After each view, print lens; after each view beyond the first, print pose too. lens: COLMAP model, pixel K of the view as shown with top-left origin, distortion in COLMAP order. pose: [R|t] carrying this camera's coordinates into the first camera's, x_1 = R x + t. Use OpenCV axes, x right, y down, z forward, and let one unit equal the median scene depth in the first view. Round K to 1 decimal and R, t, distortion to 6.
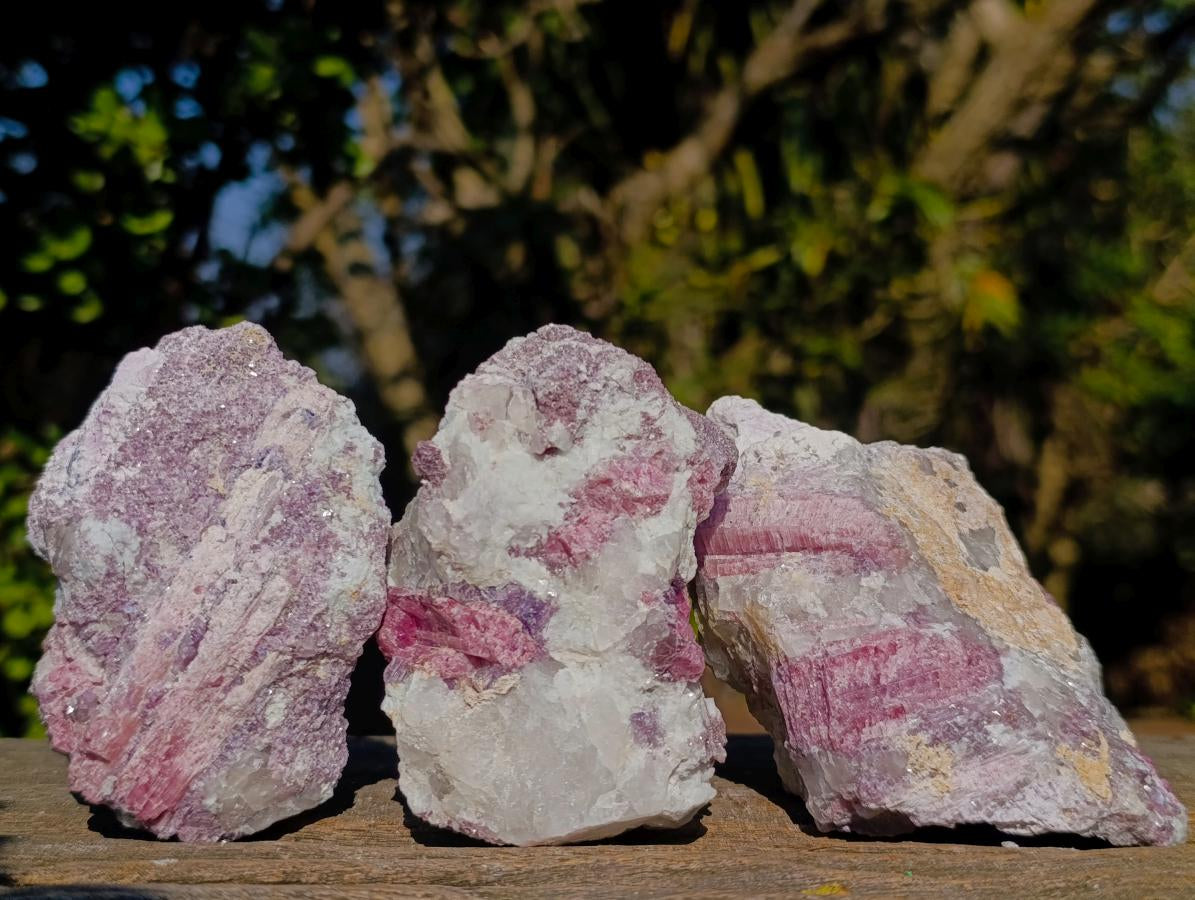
lens RADIAL K [[2120.6, 0, 597.5], [0, 2120.6, 450.0], [0, 0, 1]] dist [0.206889, -0.157541]
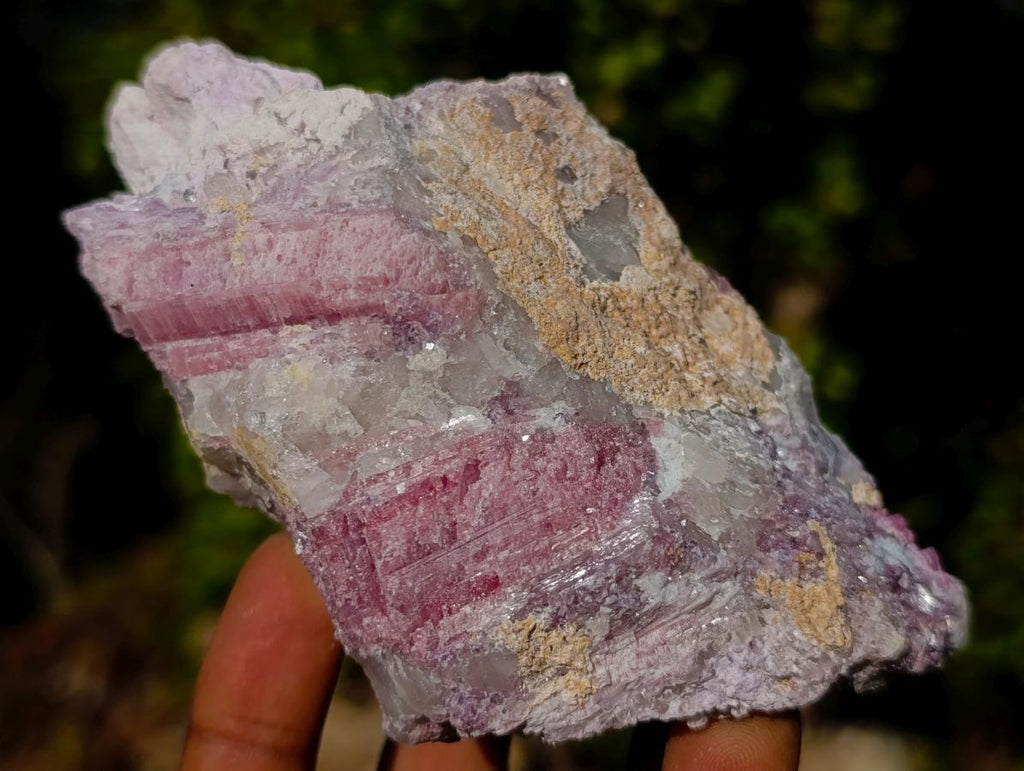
lens RADIAL K [[1684.3, 0, 512.0], [0, 1684.3, 385.5], [0, 0, 1]] dist [0.595181, -3.898981]
pose [[0.982965, -0.183707, -0.005641, 0.153797], [0.176565, 0.935338, 0.306543, -0.074322], [-0.051038, -0.302317, 0.951840, 0.537260]]
